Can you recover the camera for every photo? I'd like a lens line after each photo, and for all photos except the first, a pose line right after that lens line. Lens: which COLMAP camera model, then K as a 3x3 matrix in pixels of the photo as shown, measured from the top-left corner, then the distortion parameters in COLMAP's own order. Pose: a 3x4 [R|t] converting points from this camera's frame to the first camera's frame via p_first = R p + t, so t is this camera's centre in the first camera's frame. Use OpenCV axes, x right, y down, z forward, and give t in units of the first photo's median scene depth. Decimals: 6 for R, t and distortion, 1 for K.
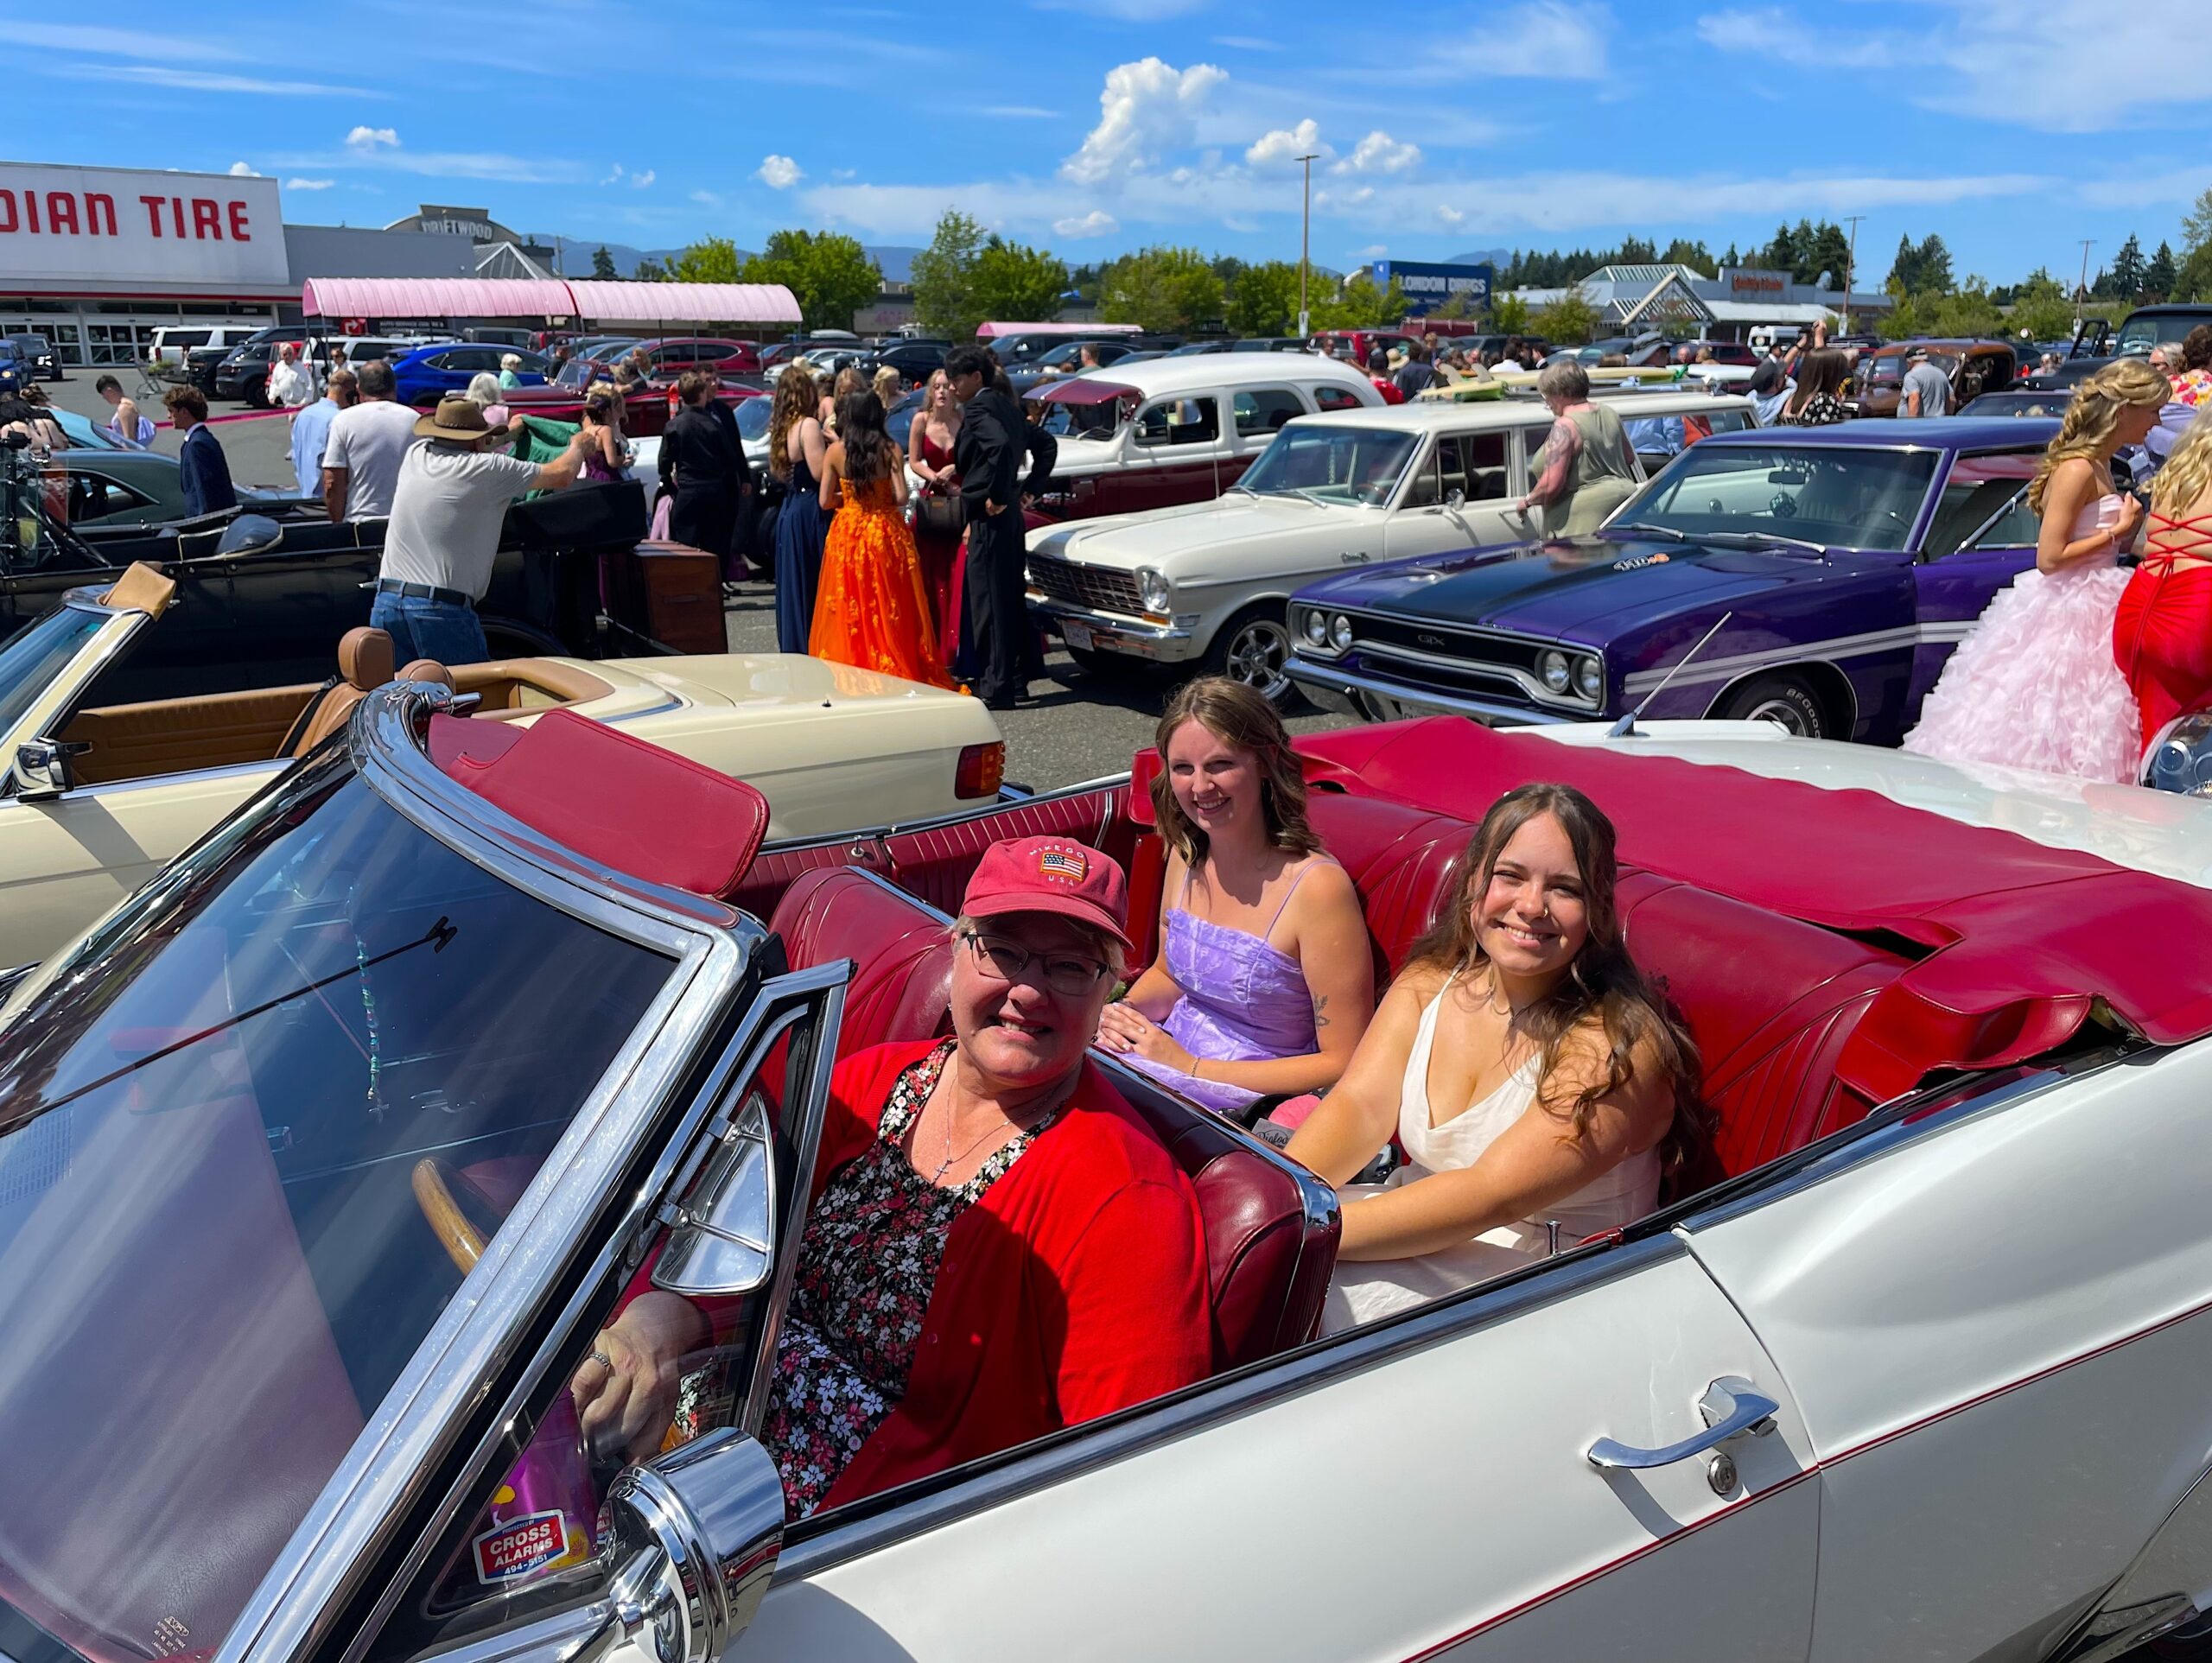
lens RADIAL K [[1716.8, 0, 1103.9], [0, 1716.8, 801.6], [0, 0, 1]] dist [0.083628, -0.111155]
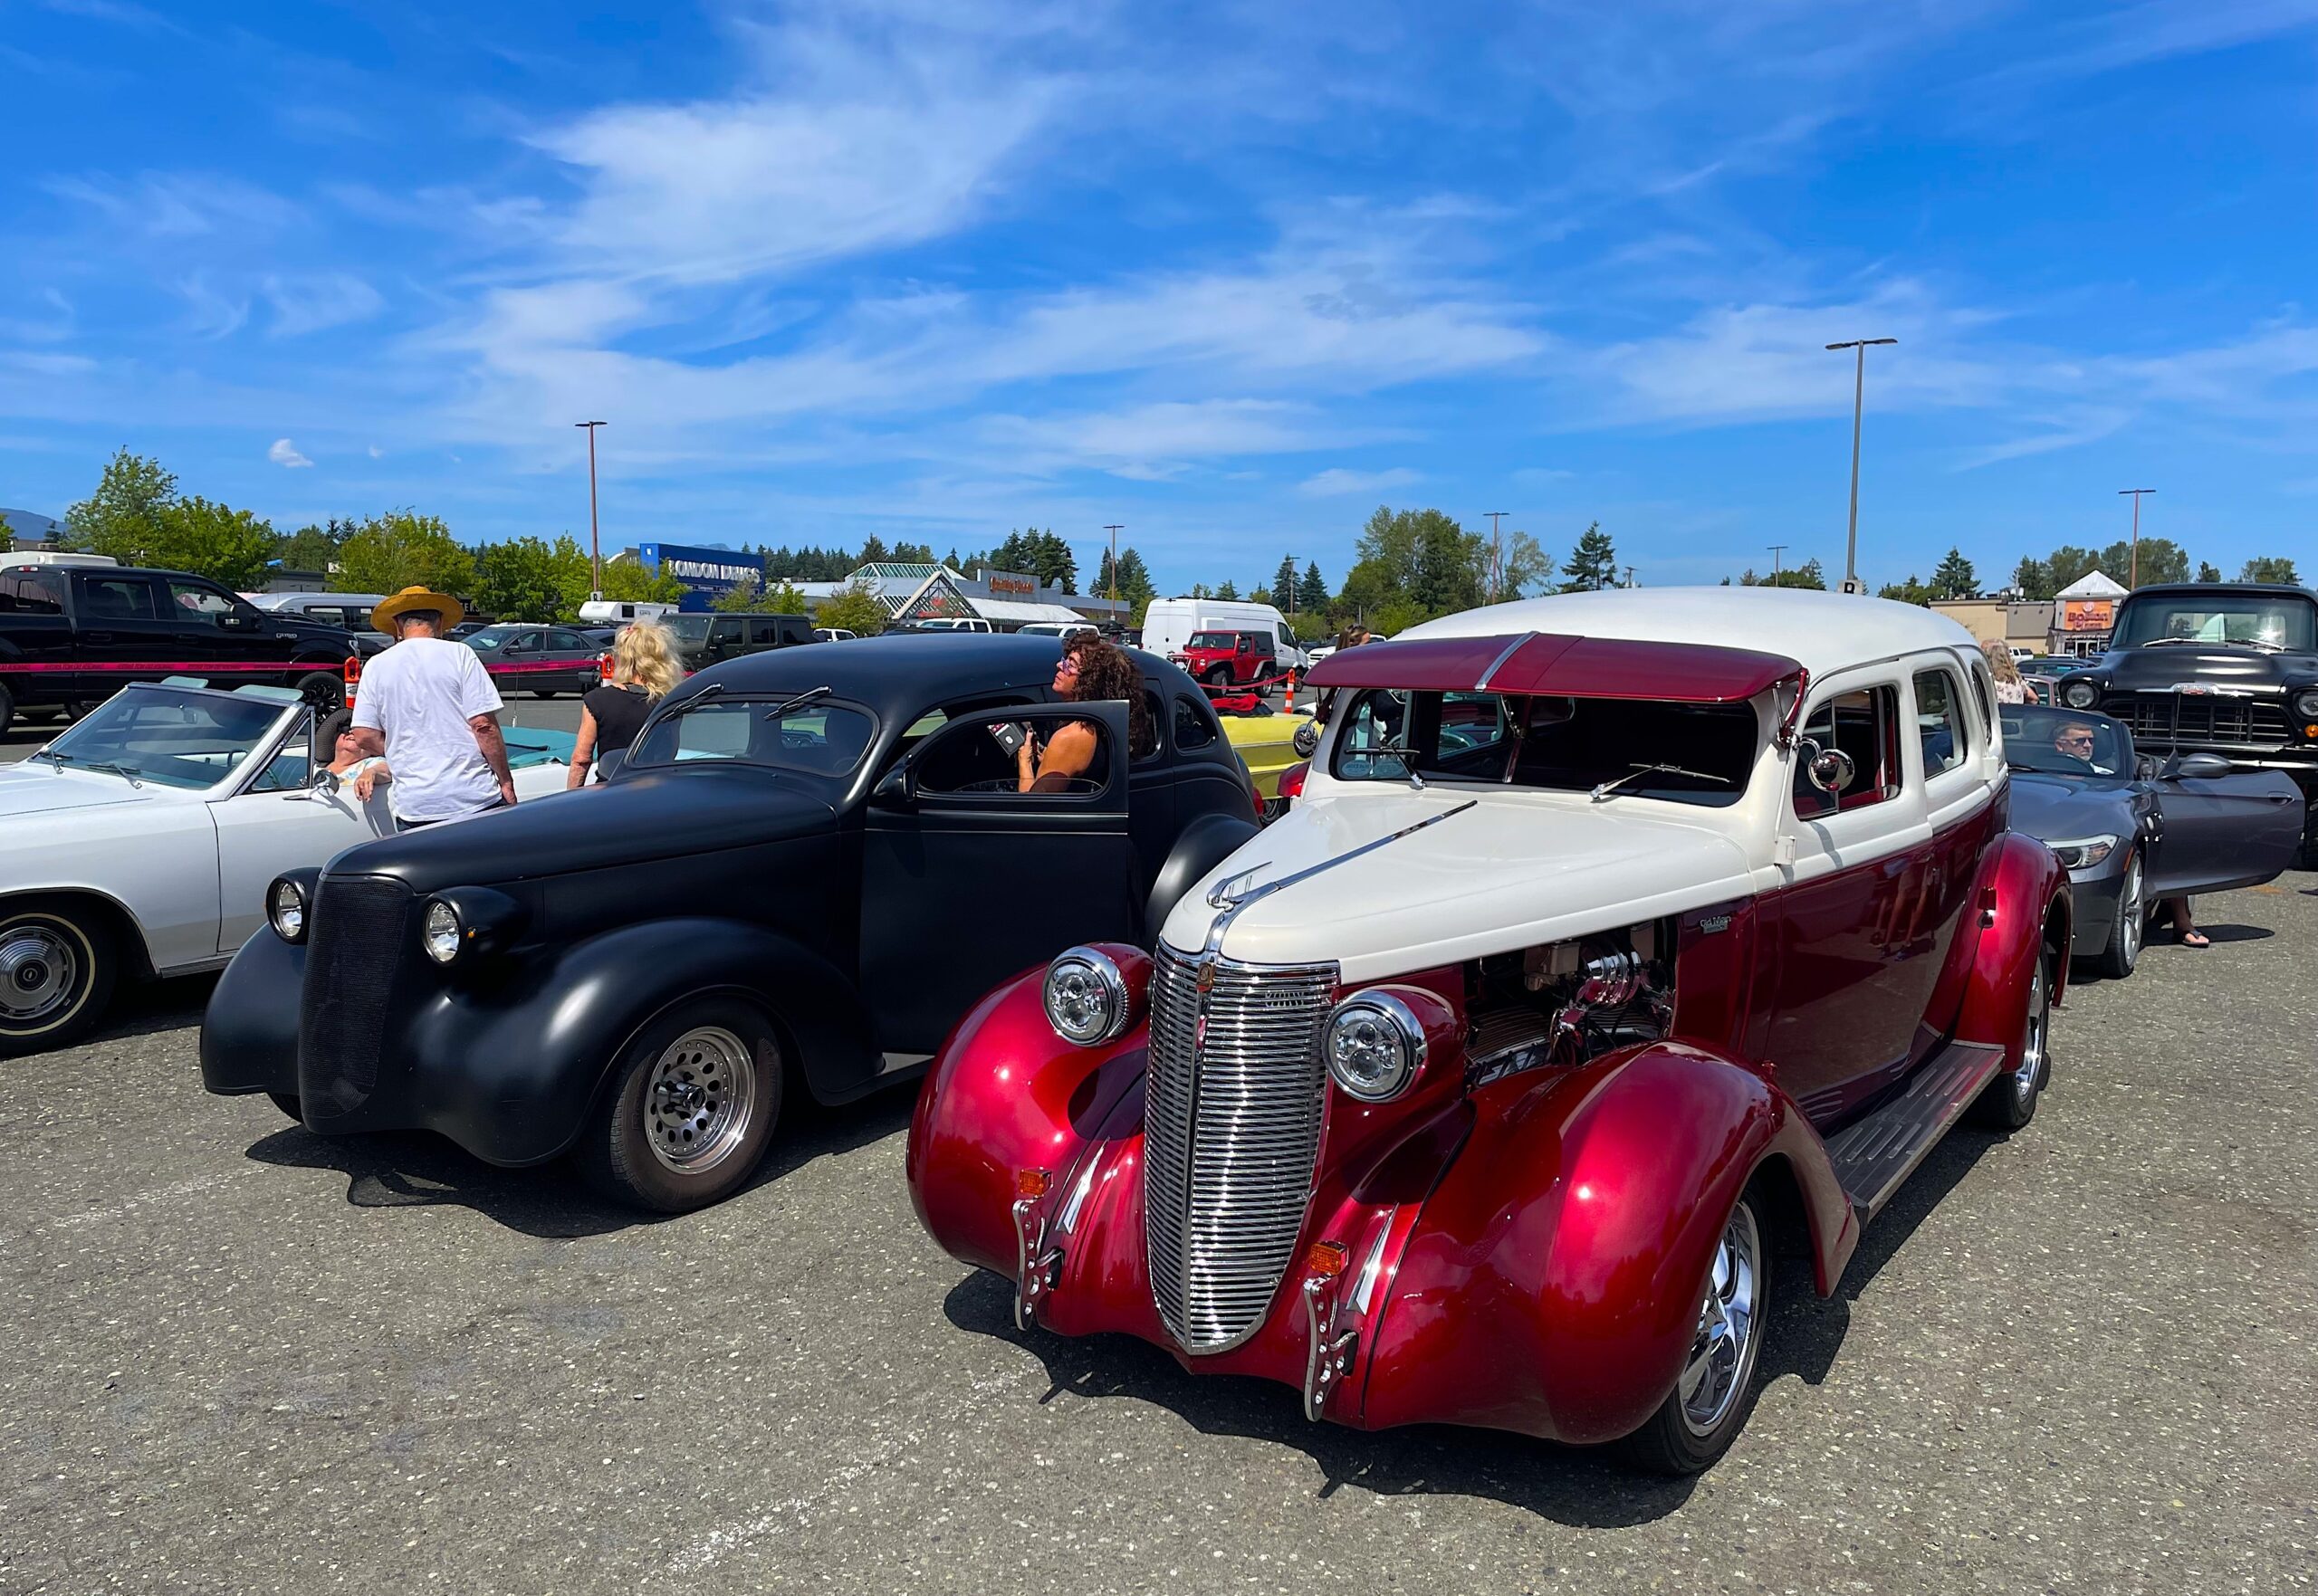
lens RADIAL K [[1783.2, 0, 1112.8], [0, 1783.2, 828.5], [0, 0, 1]] dist [0.101757, -0.136985]
pose [[0.905777, -0.027387, 0.422868, -0.040364], [0.091090, 0.987165, -0.131181, -0.025944], [-0.413848, 0.157340, 0.896646, 0.111046]]
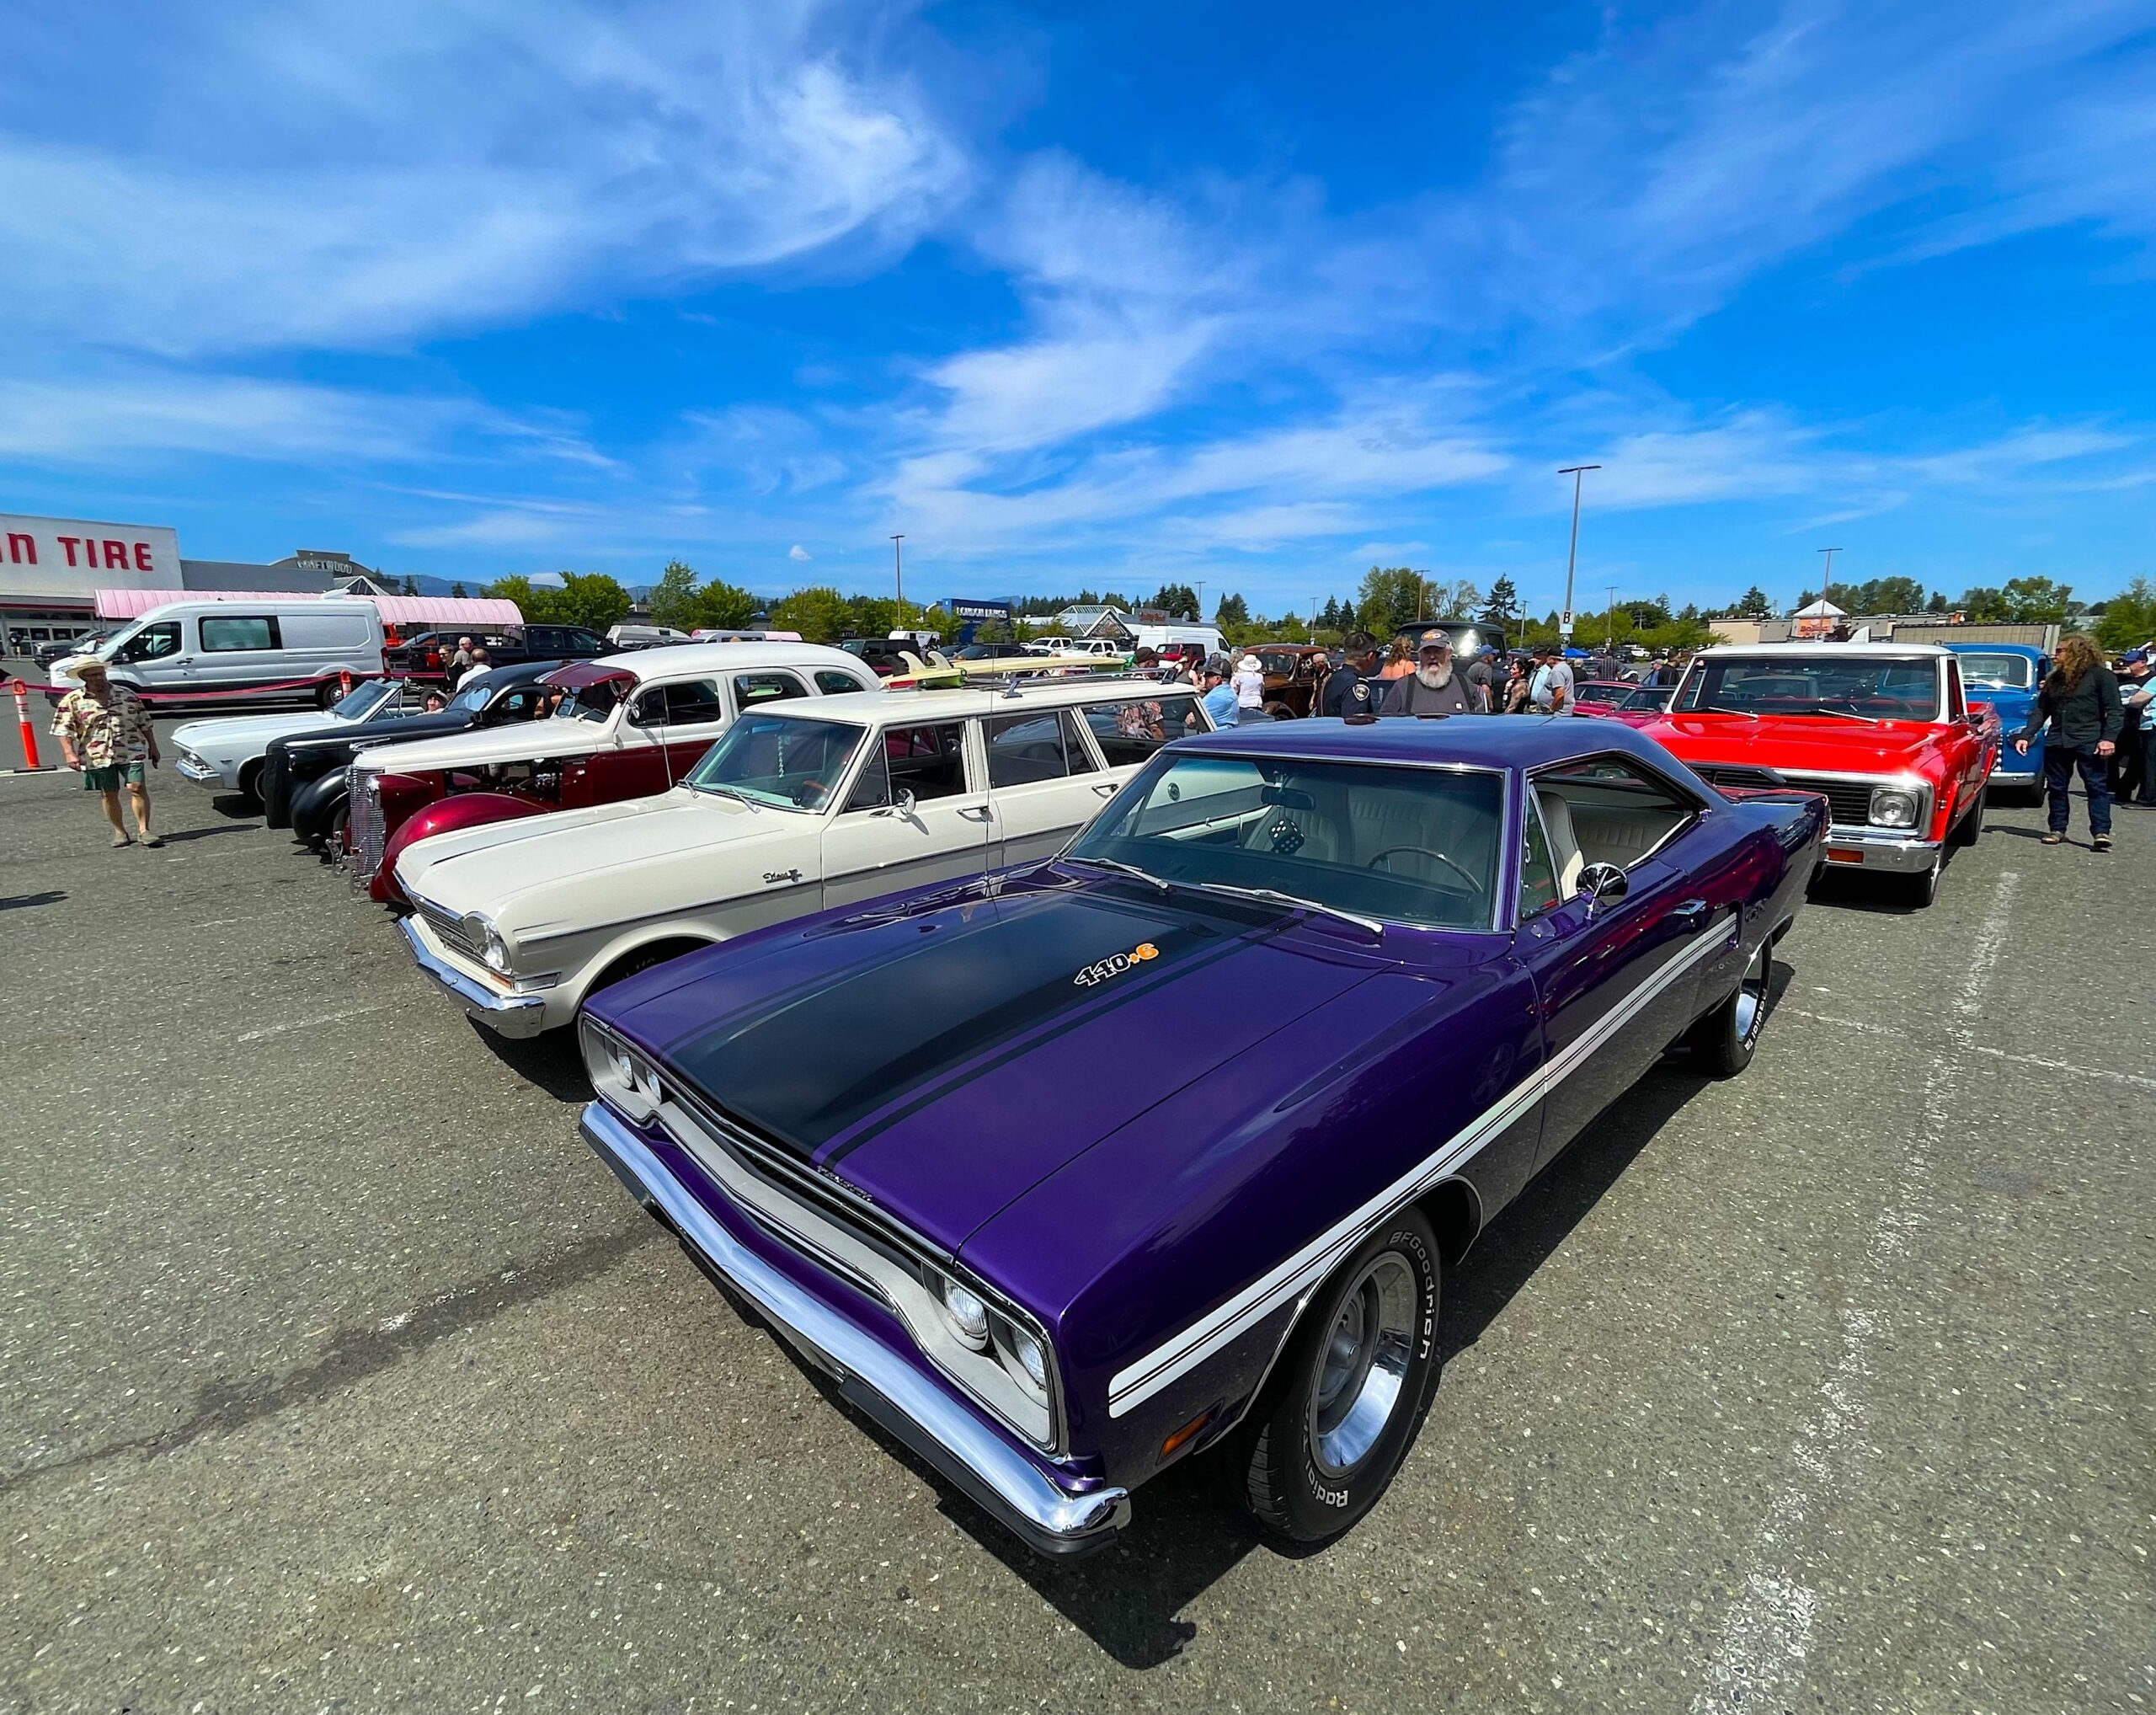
lens RADIAL K [[999.9, 0, 1042.7], [0, 999.9, 835.6], [0, 0, 1]] dist [-0.002744, -0.000632]
pose [[0.971148, -0.036785, 0.235623, 0.017441], [0.053501, 0.996453, -0.064947, -0.013869], [-0.232399, 0.075680, 0.969672, 0.056647]]
